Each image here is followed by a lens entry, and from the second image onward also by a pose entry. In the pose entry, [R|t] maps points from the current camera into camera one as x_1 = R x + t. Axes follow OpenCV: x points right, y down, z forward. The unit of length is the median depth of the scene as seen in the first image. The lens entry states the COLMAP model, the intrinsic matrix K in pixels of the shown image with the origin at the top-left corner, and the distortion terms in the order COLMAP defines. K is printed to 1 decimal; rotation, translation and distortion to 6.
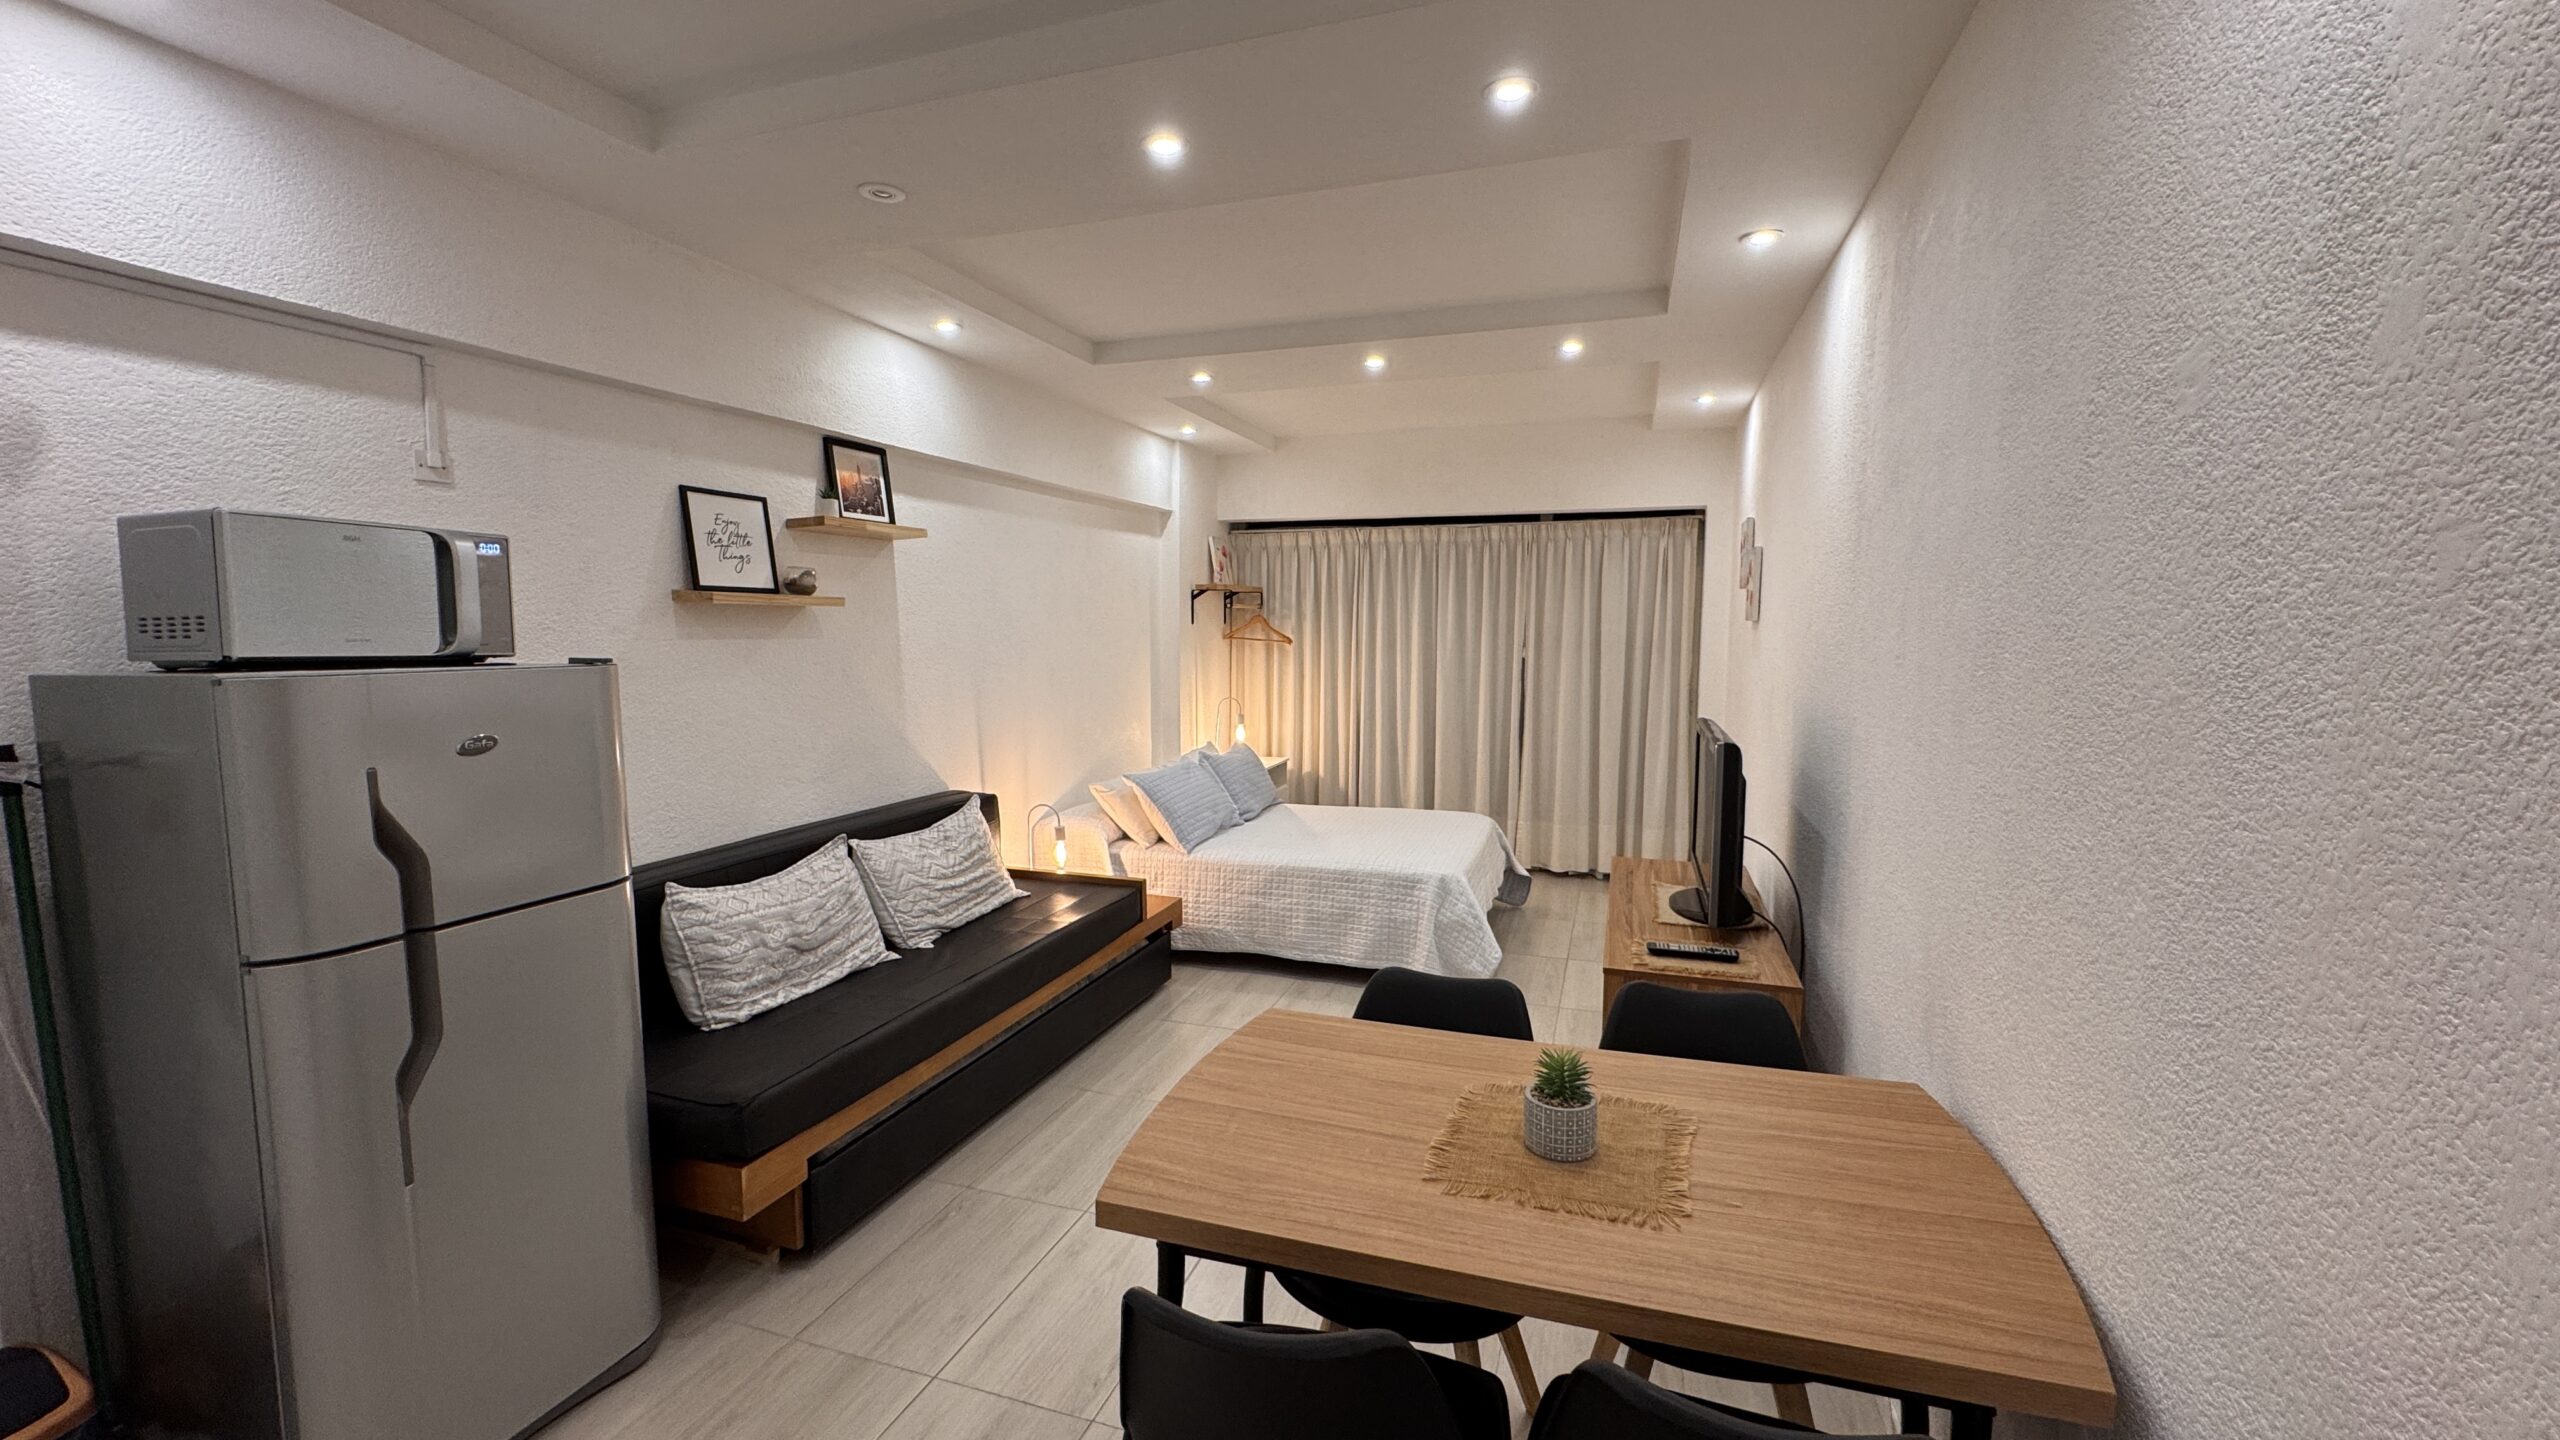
lens RADIAL K [[1016.5, 0, 1284.2], [0, 1016.5, 715.8], [0, 0, 1]] dist [-0.002152, 0.000486]
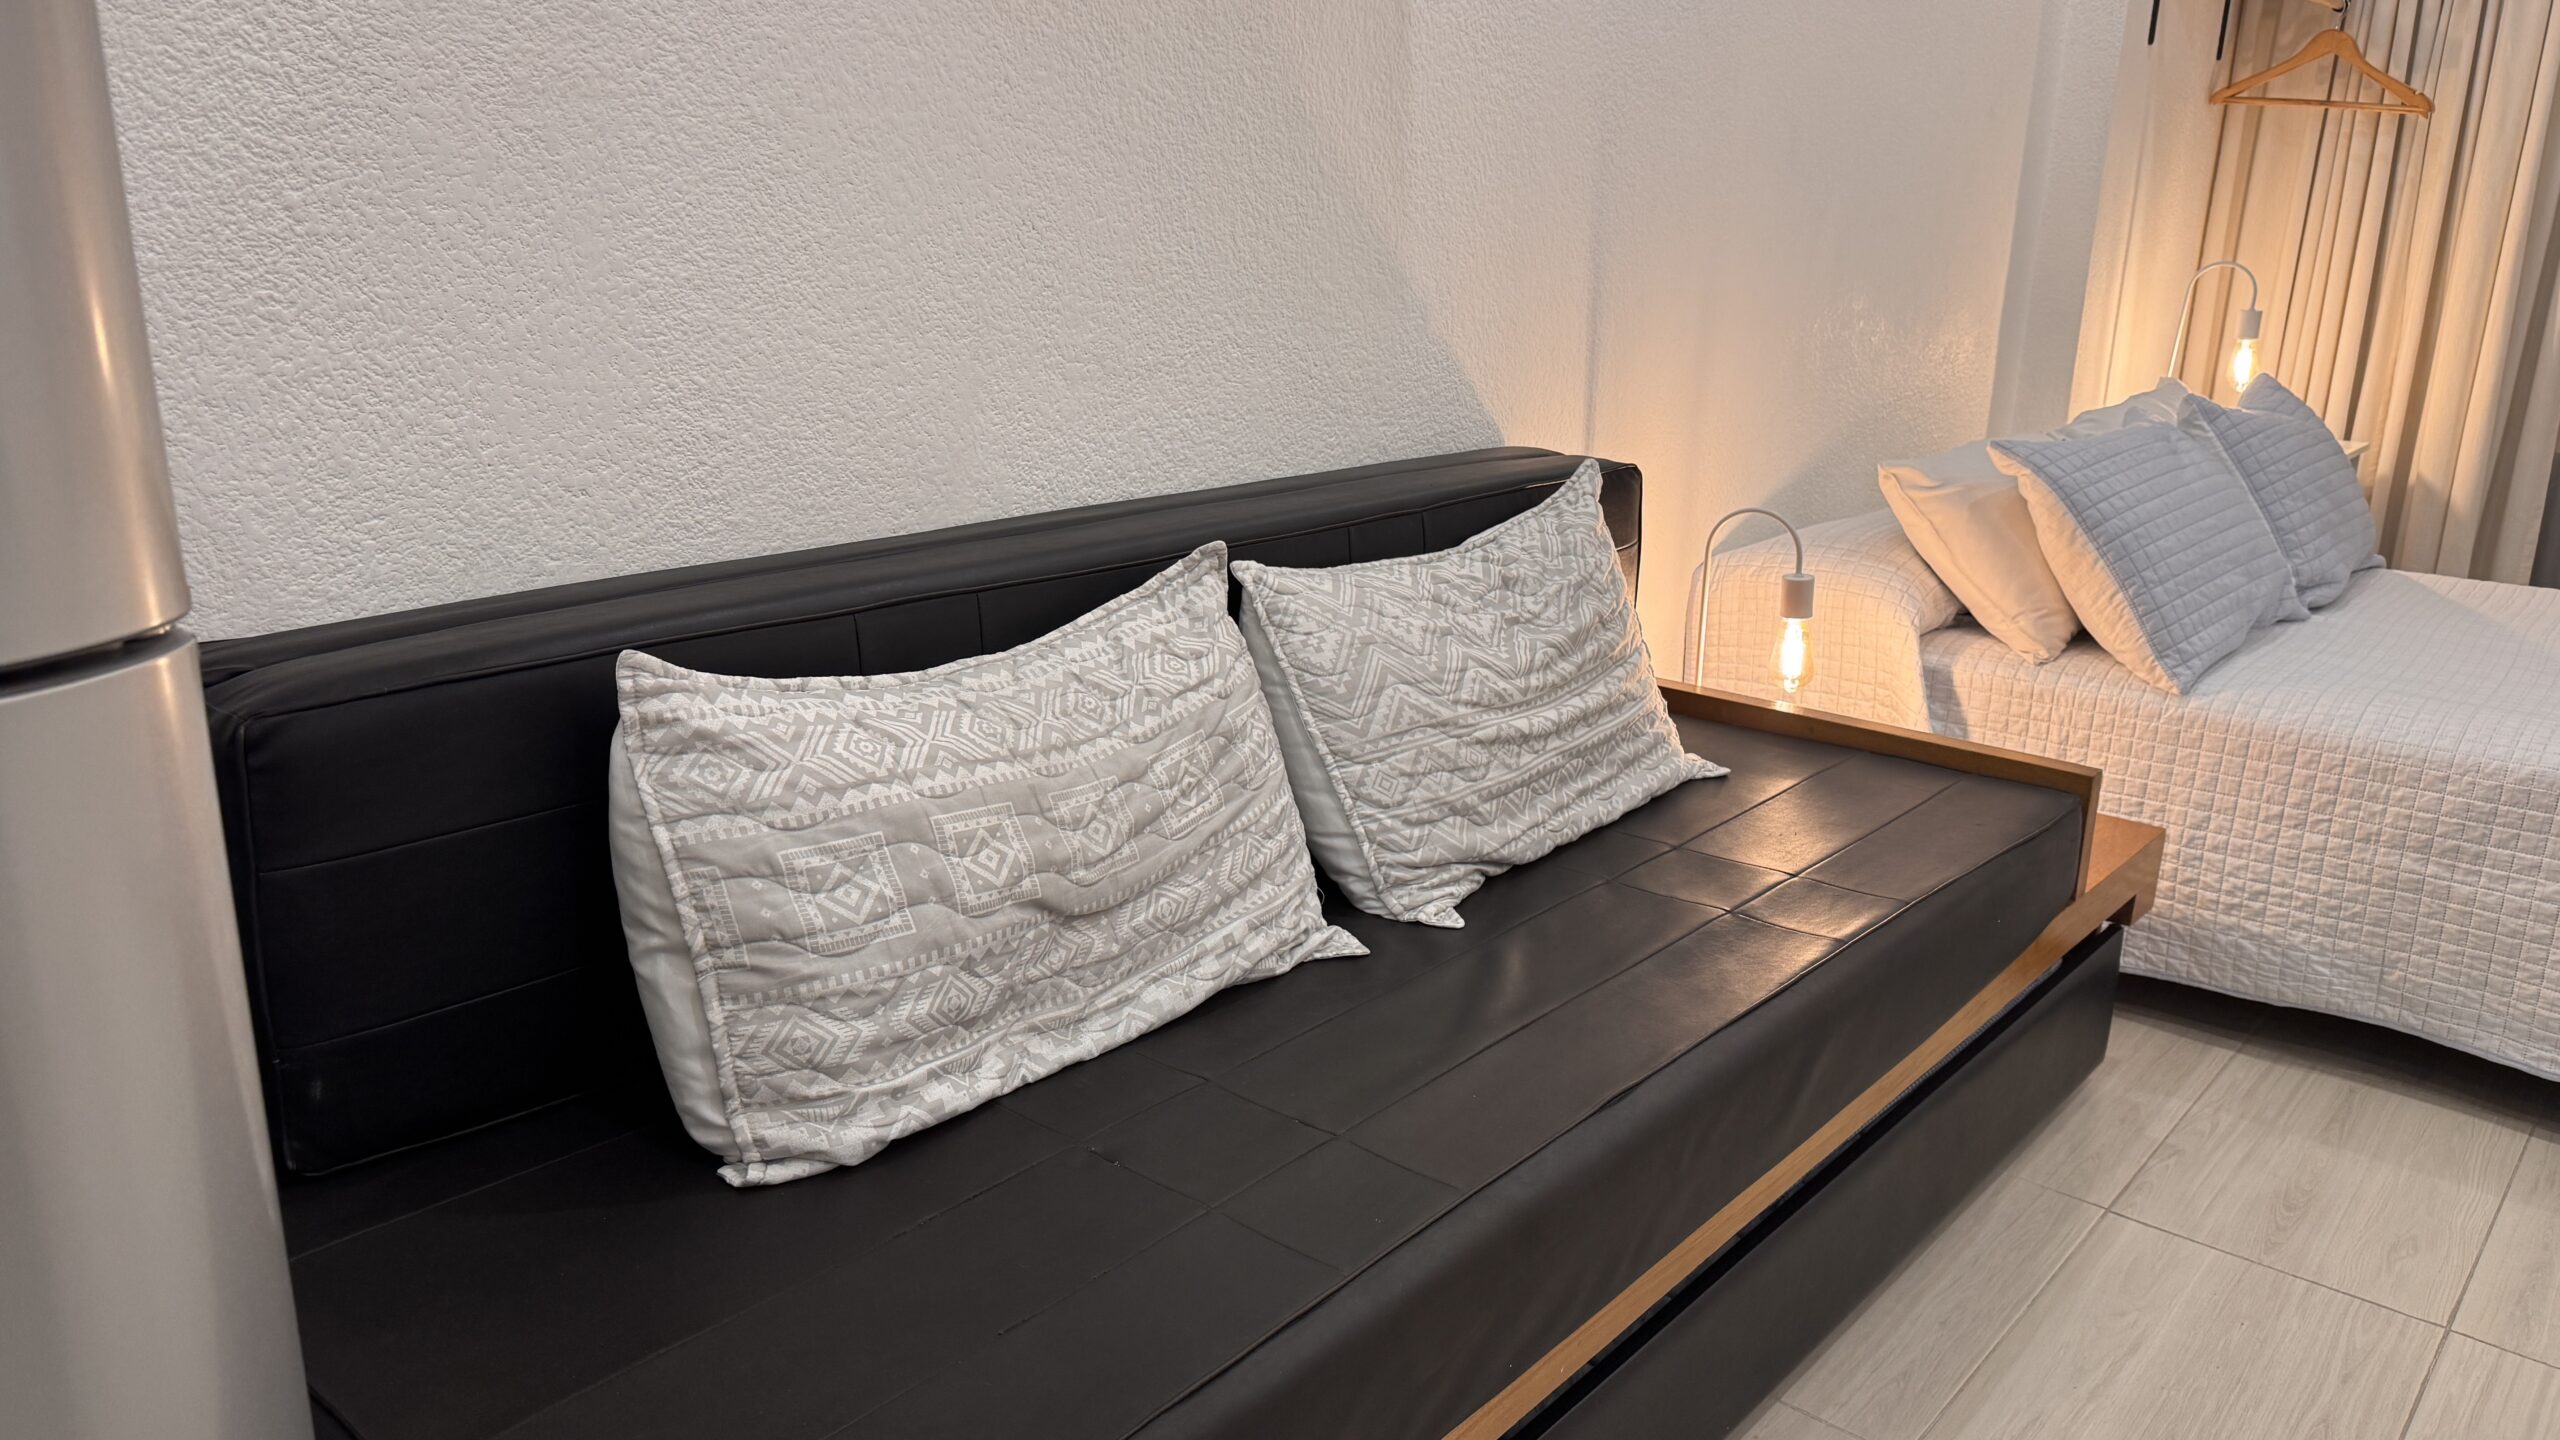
lens RADIAL K [[1804.5, 0, 1272.3], [0, 1804.5, 720.1], [0, 0, 1]] dist [0.033070, -0.020475]
pose [[0.921661, 0.120570, -0.368787, -0.206779], [-0.050039, 0.979491, 0.195178, 0.061355], [0.384756, -0.161434, 0.908791, 0.493395]]
